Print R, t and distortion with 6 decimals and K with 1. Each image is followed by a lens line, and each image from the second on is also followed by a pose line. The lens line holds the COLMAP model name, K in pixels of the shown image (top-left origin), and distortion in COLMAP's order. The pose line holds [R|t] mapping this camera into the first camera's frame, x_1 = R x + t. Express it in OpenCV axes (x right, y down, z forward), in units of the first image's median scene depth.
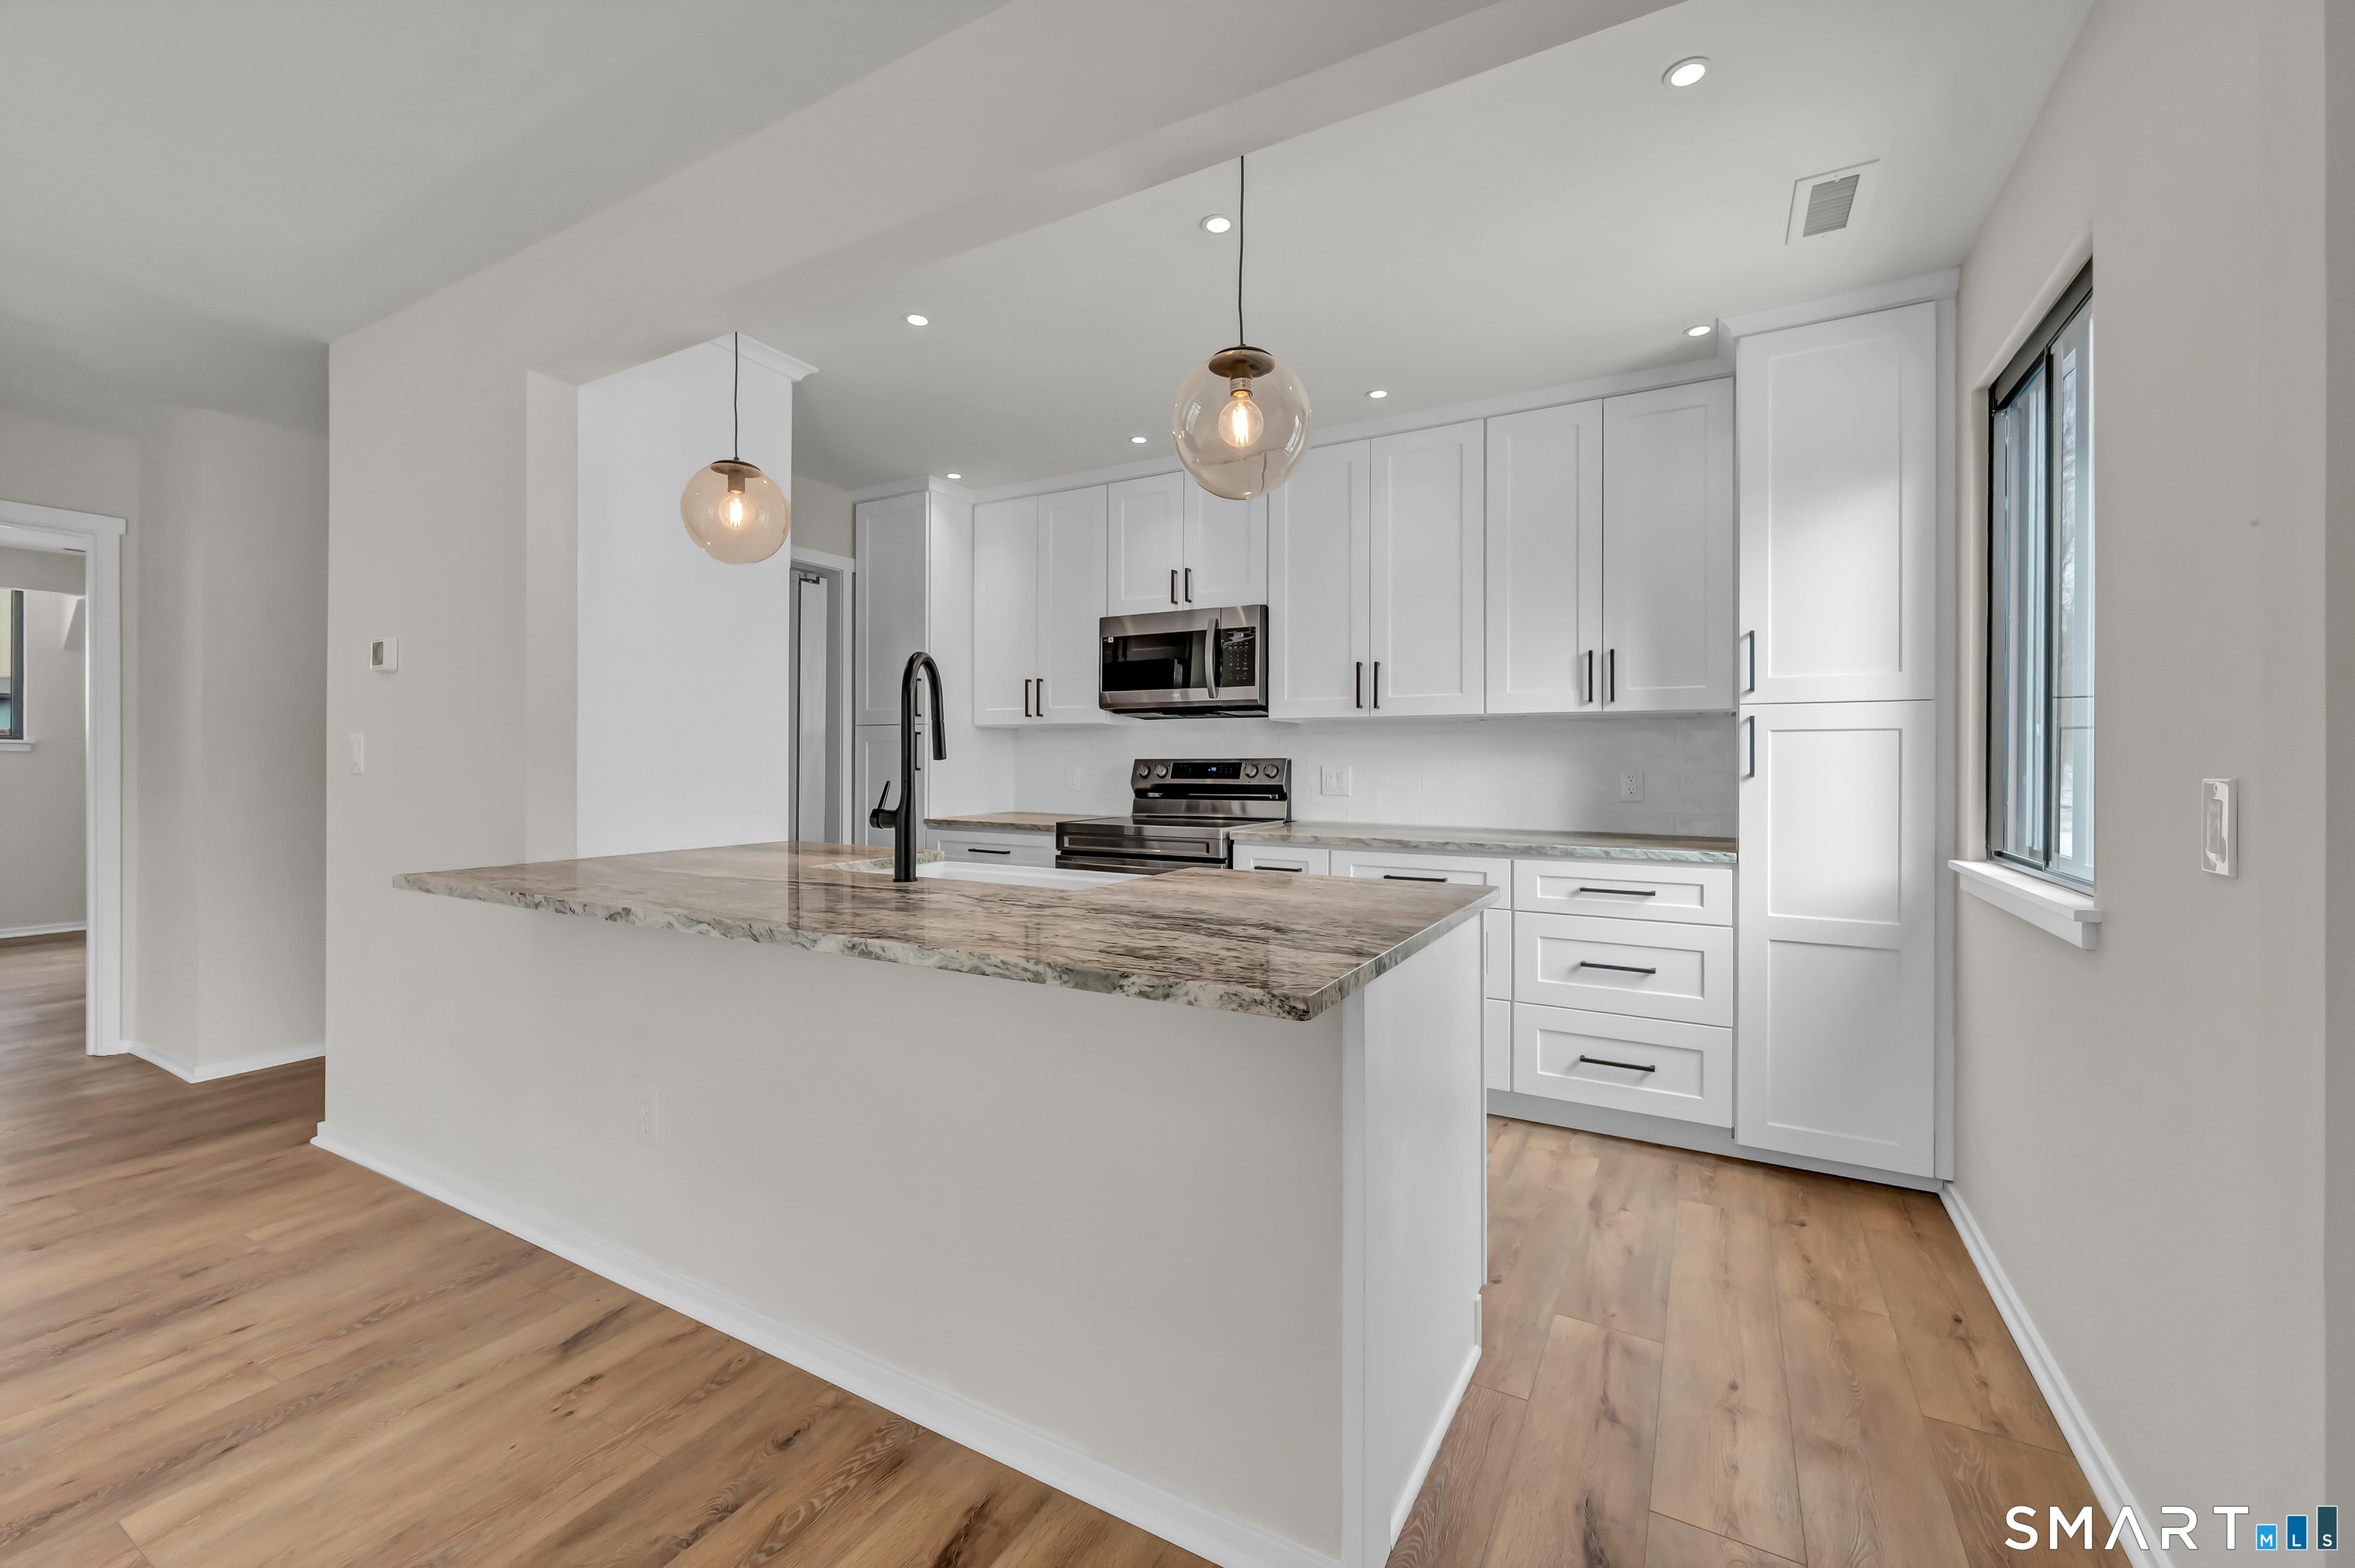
lens RADIAL K [[959.2, 0, 1184.3], [0, 959.2, 764.9], [0, 0, 1]] dist [-0.001083, -0.000298]
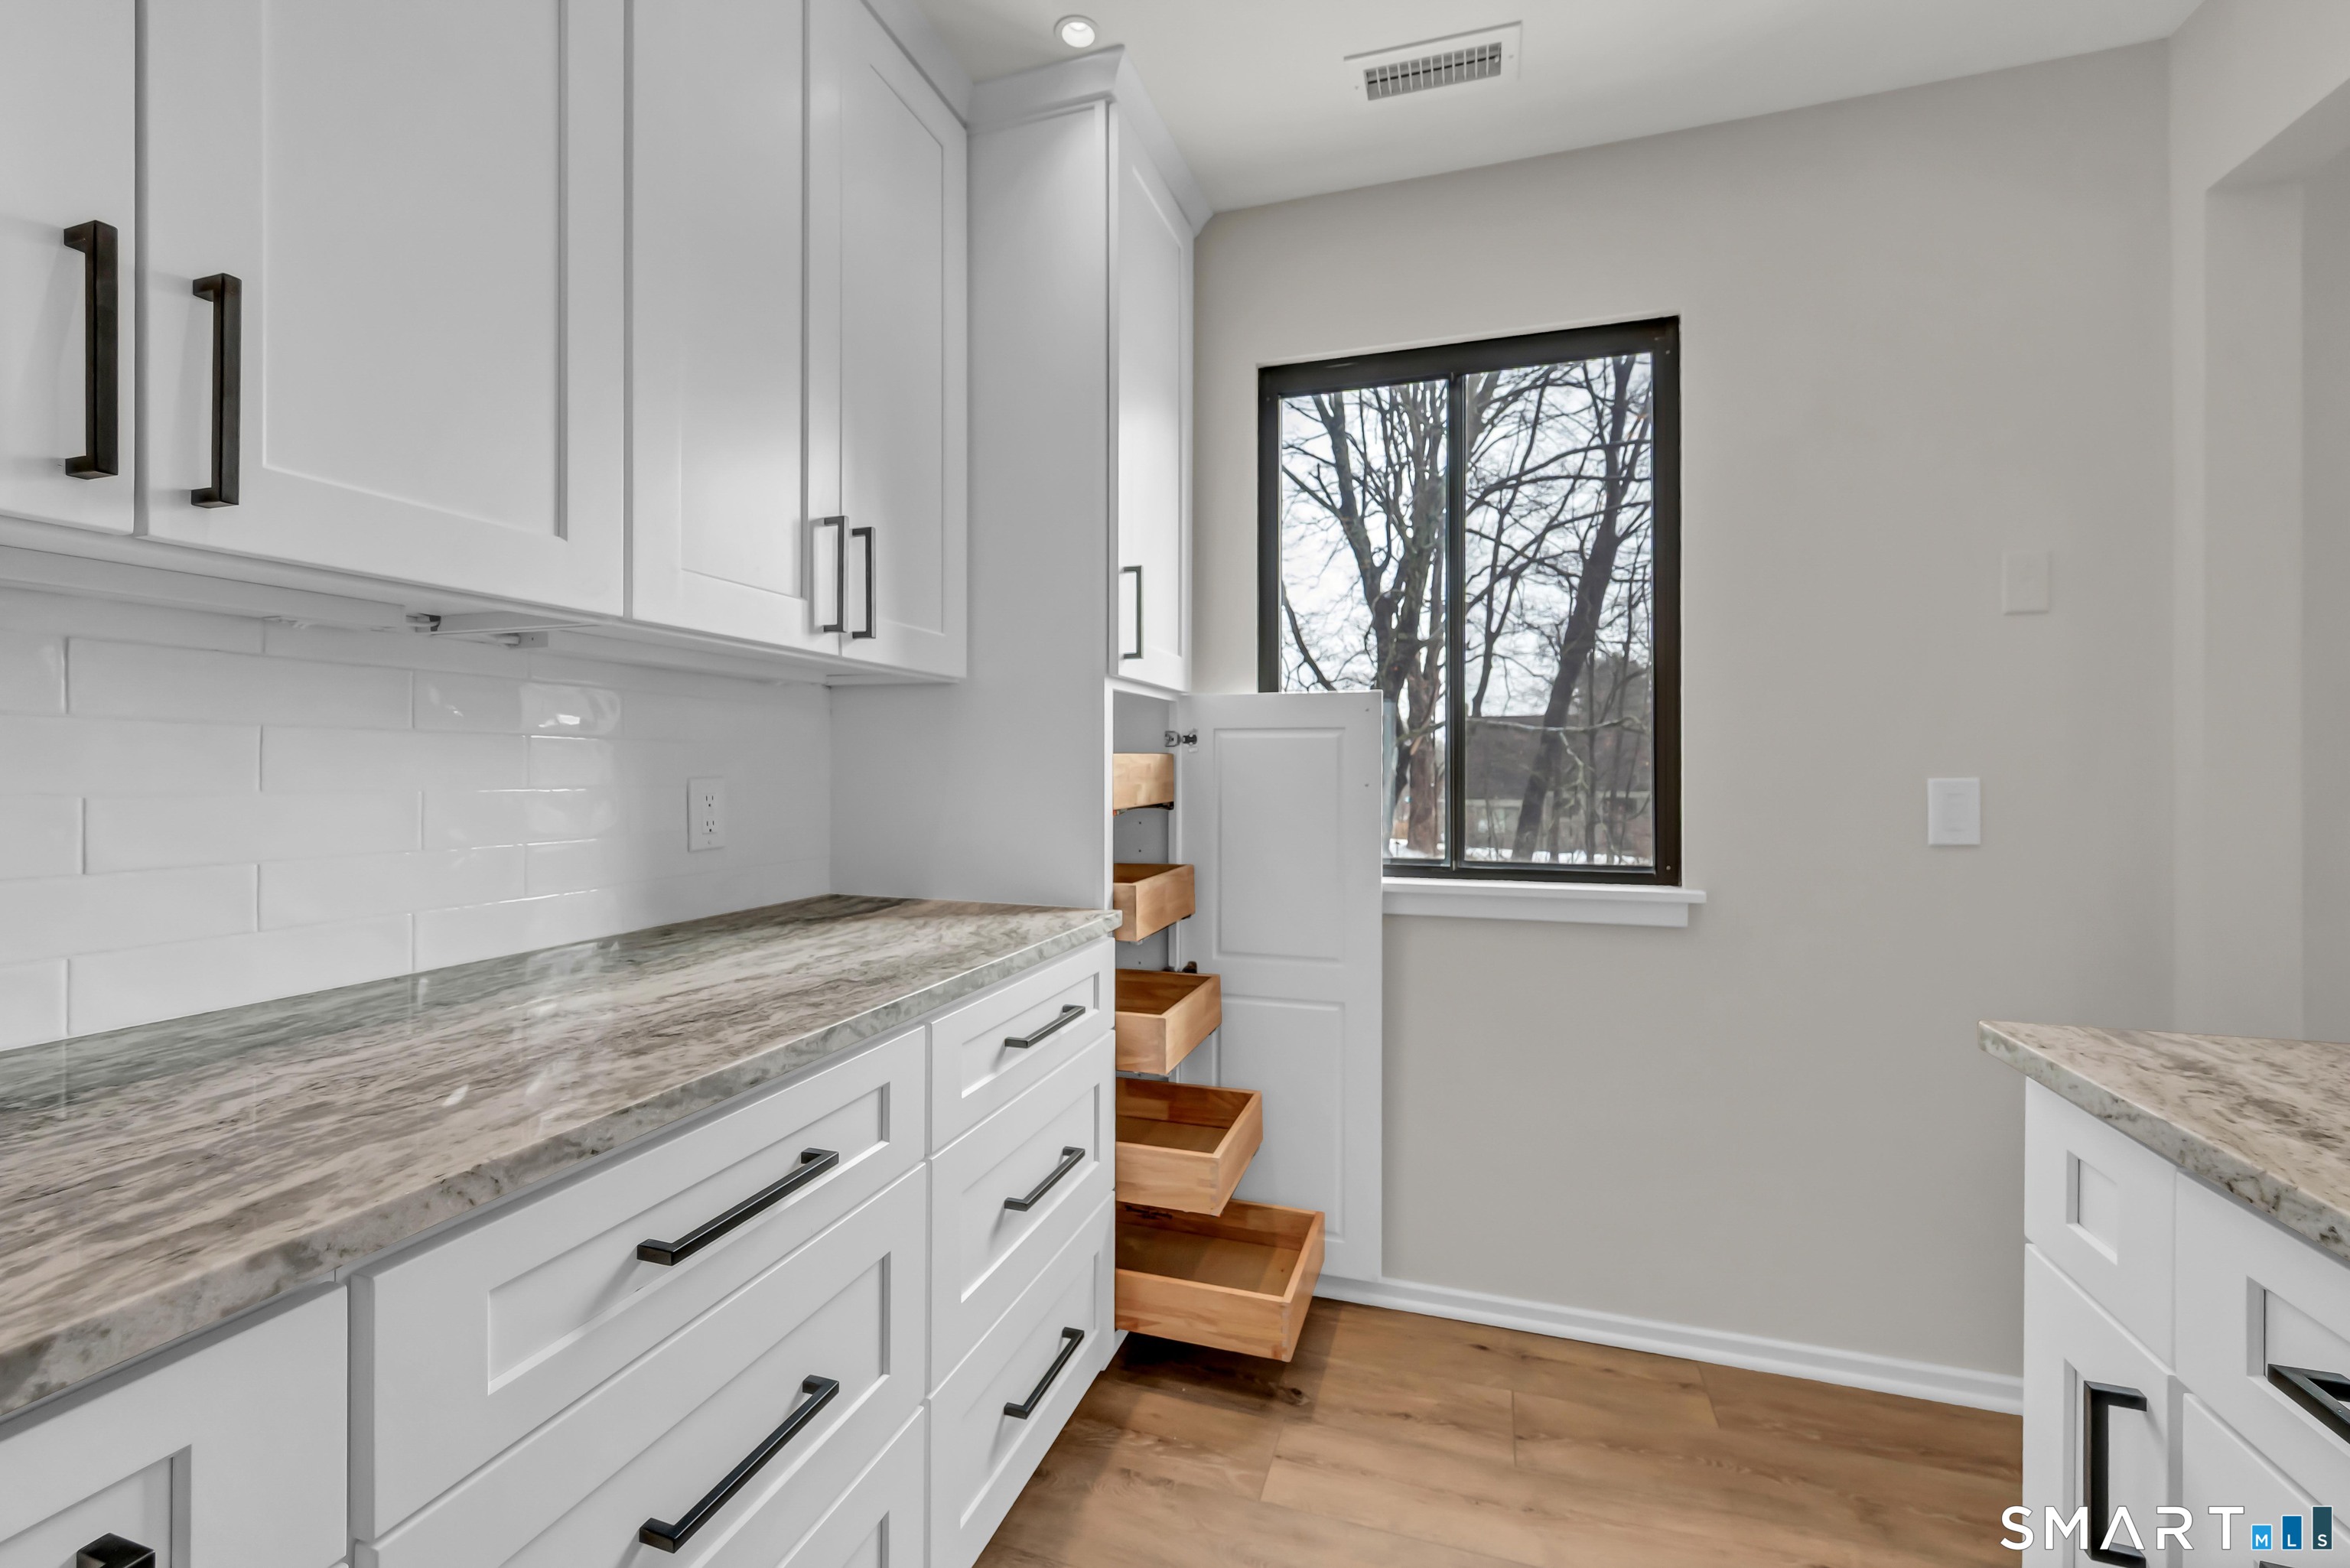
lens RADIAL K [[957.2, 0, 1181.7], [0, 957.2, 765.0], [0, 0, 1]] dist [-0.001083, -0.000298]
pose [[-0.195043, 0.000973, 0.980794, -0.054002], [0.003976, 0.999992, -0.000201, -0.002935], [-0.980787, 0.003861, -0.195046, 1.089282]]
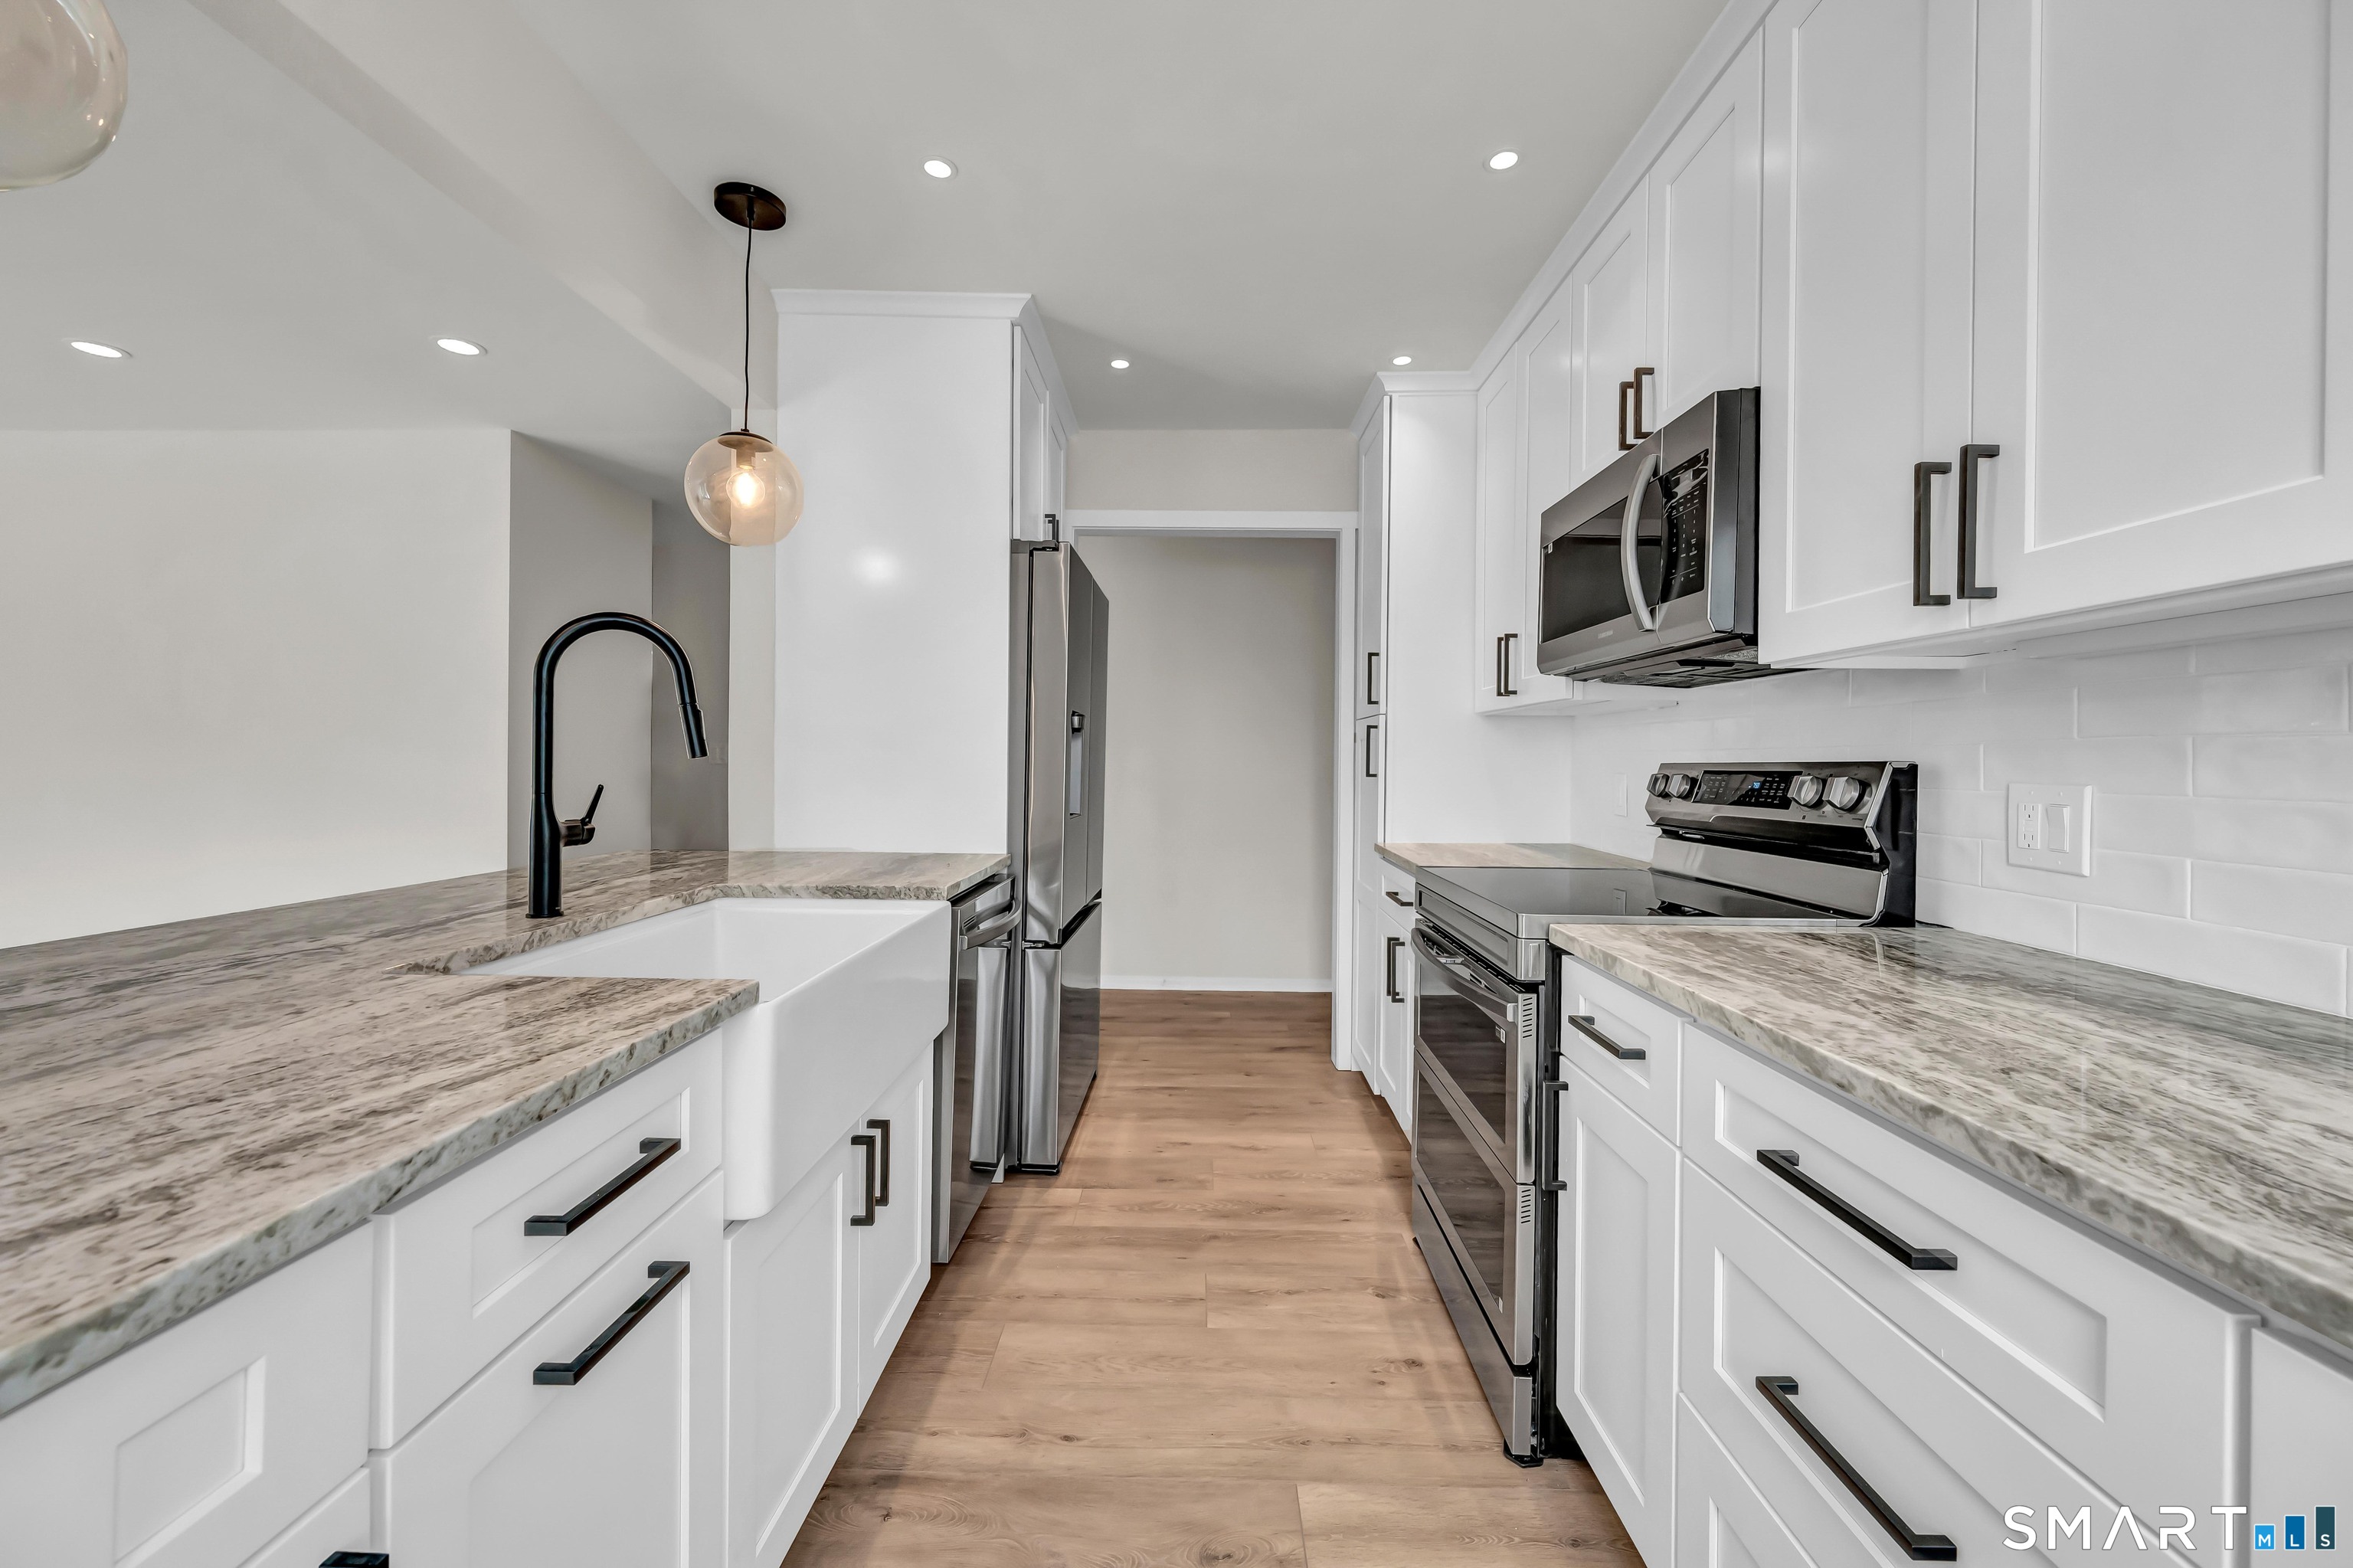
lens RADIAL K [[937.9, 0, 1180.9], [0, 937.9, 762.3], [0, 0, 1]] dist [-0.000004, -0.000060]
pose [[0.465350, 0.002835, -0.885122, 0.451124], [-0.014256, 0.999889, -0.004292, -0.001678], [0.885012, 0.014616, 0.465339, 0.829352]]
